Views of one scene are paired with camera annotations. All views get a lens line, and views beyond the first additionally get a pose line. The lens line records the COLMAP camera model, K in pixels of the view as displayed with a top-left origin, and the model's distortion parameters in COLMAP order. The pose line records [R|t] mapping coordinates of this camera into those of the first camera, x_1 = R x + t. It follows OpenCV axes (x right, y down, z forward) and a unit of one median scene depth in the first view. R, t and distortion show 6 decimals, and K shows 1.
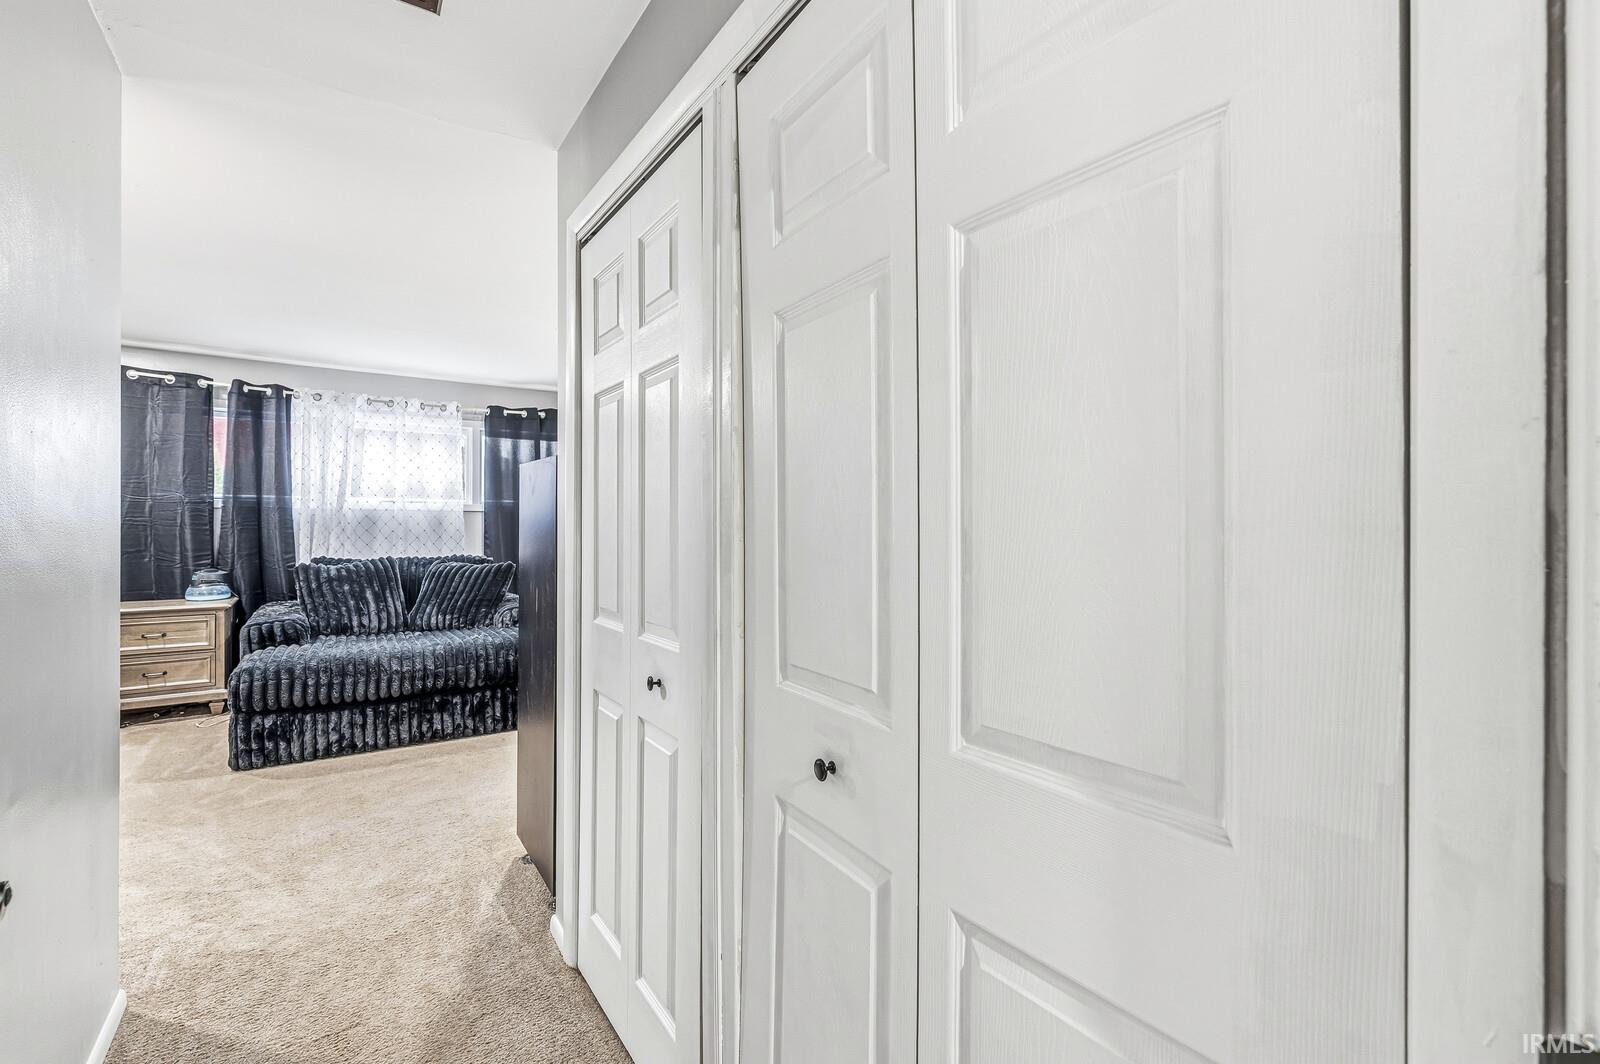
lens RADIAL K [[707.0, 0, 804.7], [0, 707.0, 524.8], [0, 0, 1]] dist [0.001567, 0.000149]
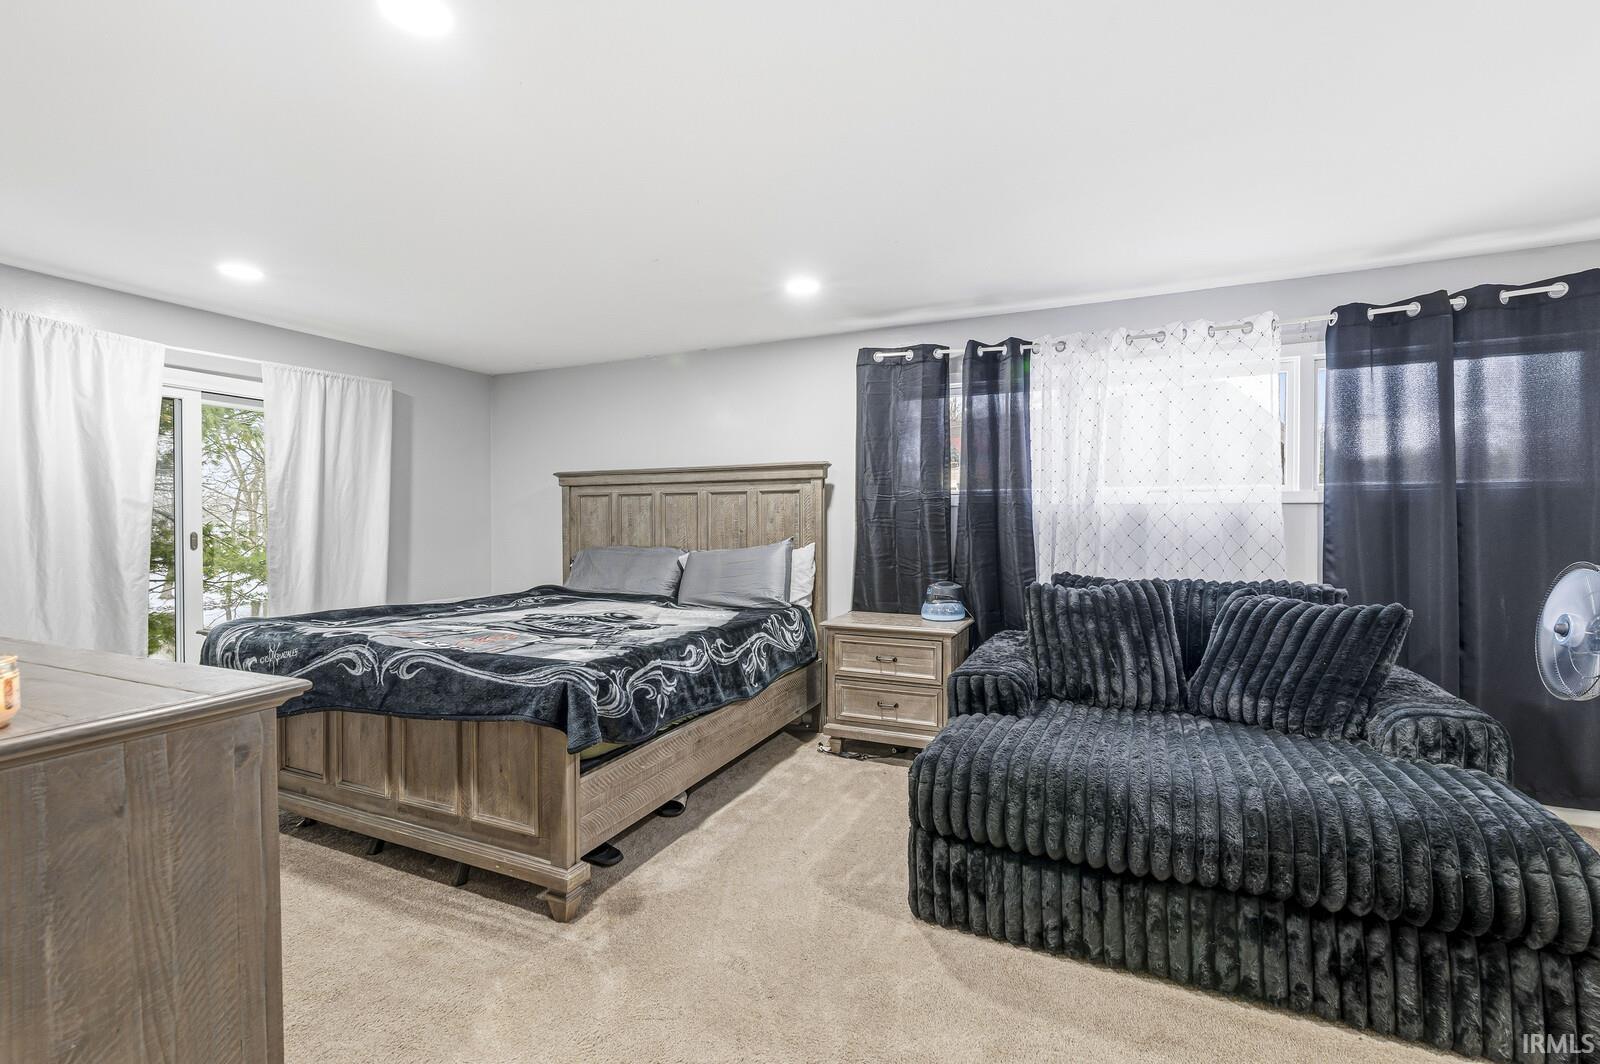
lens RADIAL K [[707.0, 0, 802.0], [0, 707.0, 527.1], [0, 0, 1]] dist [0.001567, 0.000149]
pose [[0.529535, 0.000790, -0.848288, -0.245770], [0.000298, 0.999999, 0.001117, -0.000619], [0.848288, -0.000844, 0.529534, 0.442364]]
